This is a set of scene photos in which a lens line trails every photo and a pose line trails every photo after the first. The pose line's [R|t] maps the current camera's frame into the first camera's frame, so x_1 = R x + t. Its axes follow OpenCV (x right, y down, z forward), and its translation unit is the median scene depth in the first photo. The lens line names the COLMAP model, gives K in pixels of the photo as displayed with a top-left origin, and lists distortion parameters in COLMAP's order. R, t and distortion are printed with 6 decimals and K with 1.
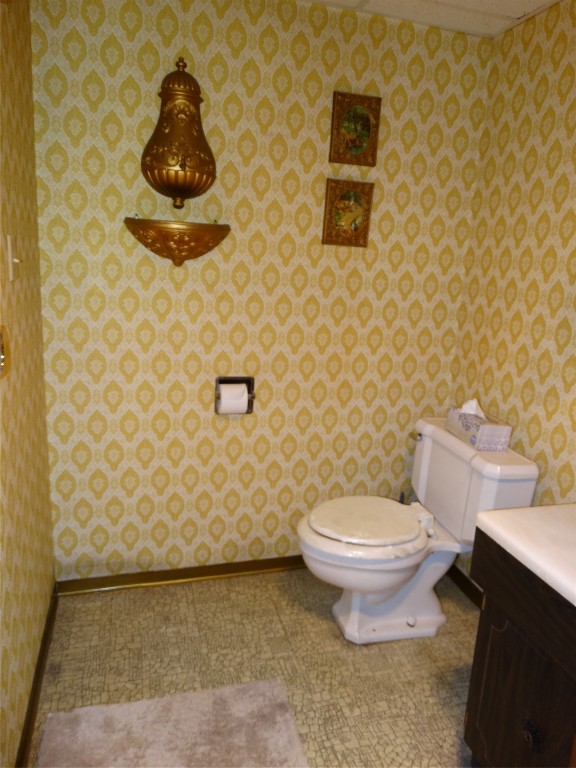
lens RADIAL K [[536.9, 0, 287.4], [0, 536.9, 379.2], [0, 0, 1]] dist [-0.009557, 0.005876]
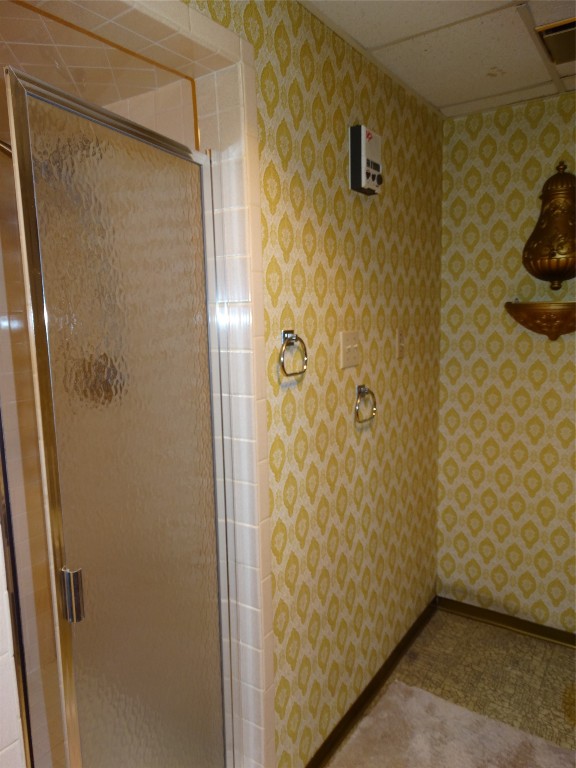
lens RADIAL K [[536.9, 0, 287.4], [0, 536.9, 379.2], [0, 0, 1]] dist [-0.009557, 0.005876]
pose [[0.631884, 0.025885, -0.774631, 0.316584], [-0.112244, 0.991962, -0.058412, -0.005375], [0.766893, 0.123857, 0.629710, -0.109835]]
